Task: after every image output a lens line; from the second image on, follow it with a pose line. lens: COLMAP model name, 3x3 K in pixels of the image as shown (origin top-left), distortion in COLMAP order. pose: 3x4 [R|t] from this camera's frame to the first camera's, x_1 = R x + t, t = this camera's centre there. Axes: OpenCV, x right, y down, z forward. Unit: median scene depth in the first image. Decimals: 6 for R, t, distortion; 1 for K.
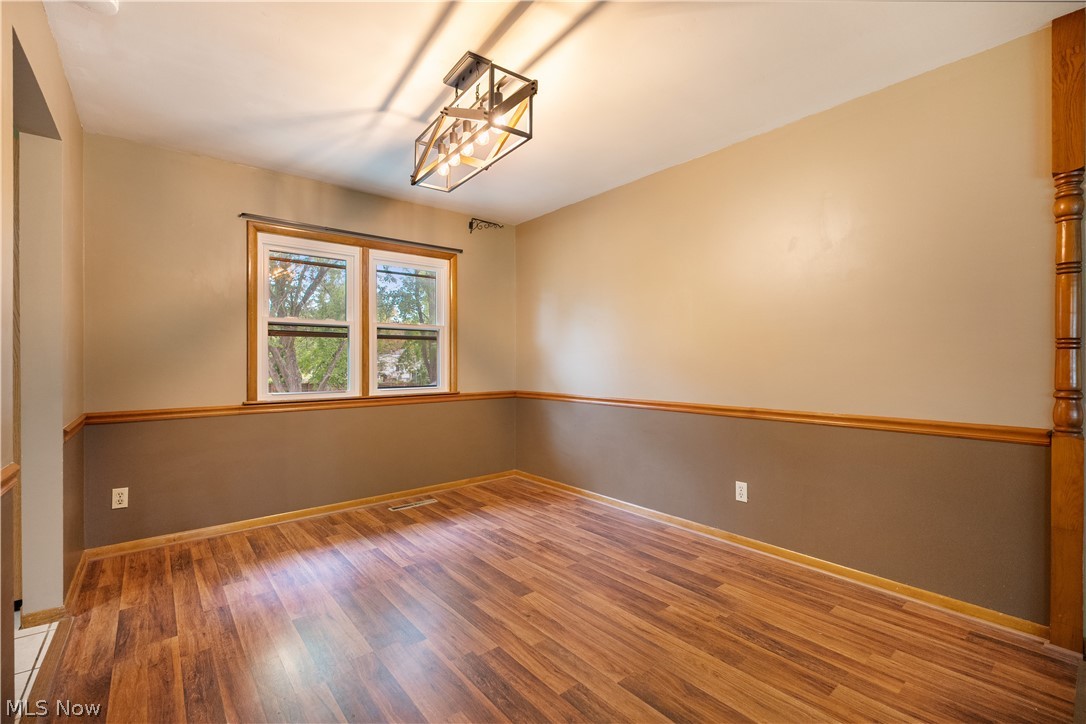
lens RADIAL K [[474.2, 0, 543.0], [0, 474.2, 362.0], [0, 0, 1]] dist [-0.002625, -0.000362]
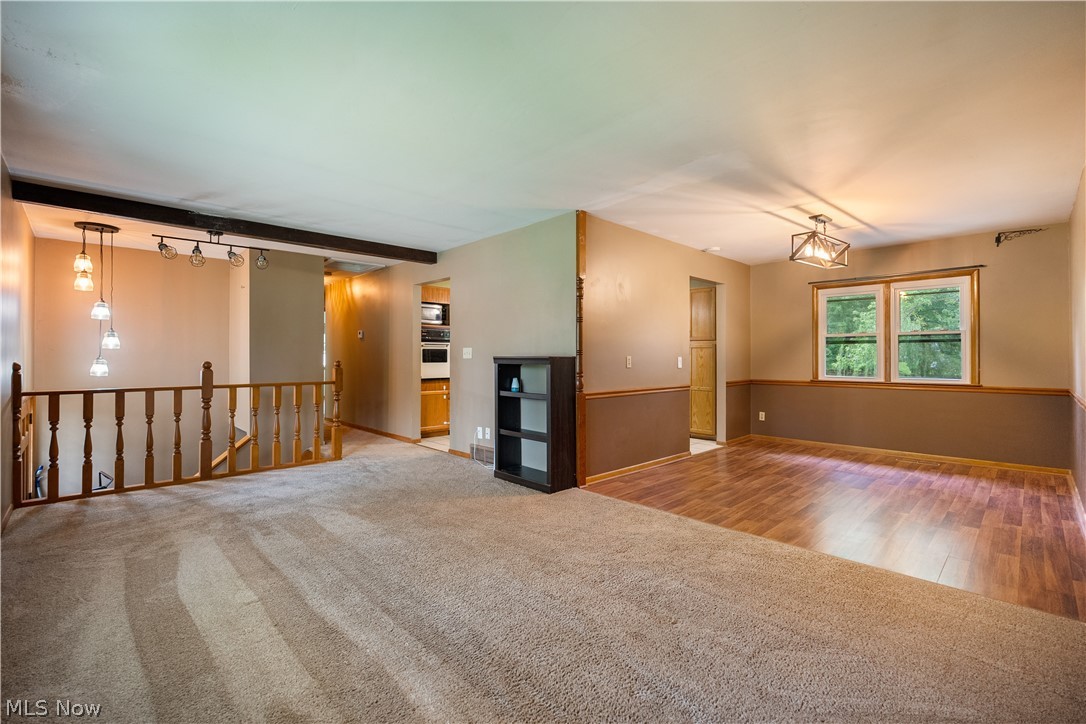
lens RADIAL K [[474.1, 0, 543.0], [0, 474.1, 362.0], [0, 0, 1]] dist [-0.000709, 0.000023]
pose [[0.080482, 0.013158, -0.996669, 1.150904], [-0.001470, 0.999913, 0.013082, -0.010088], [0.996755, 0.000412, 0.080495, -0.231359]]
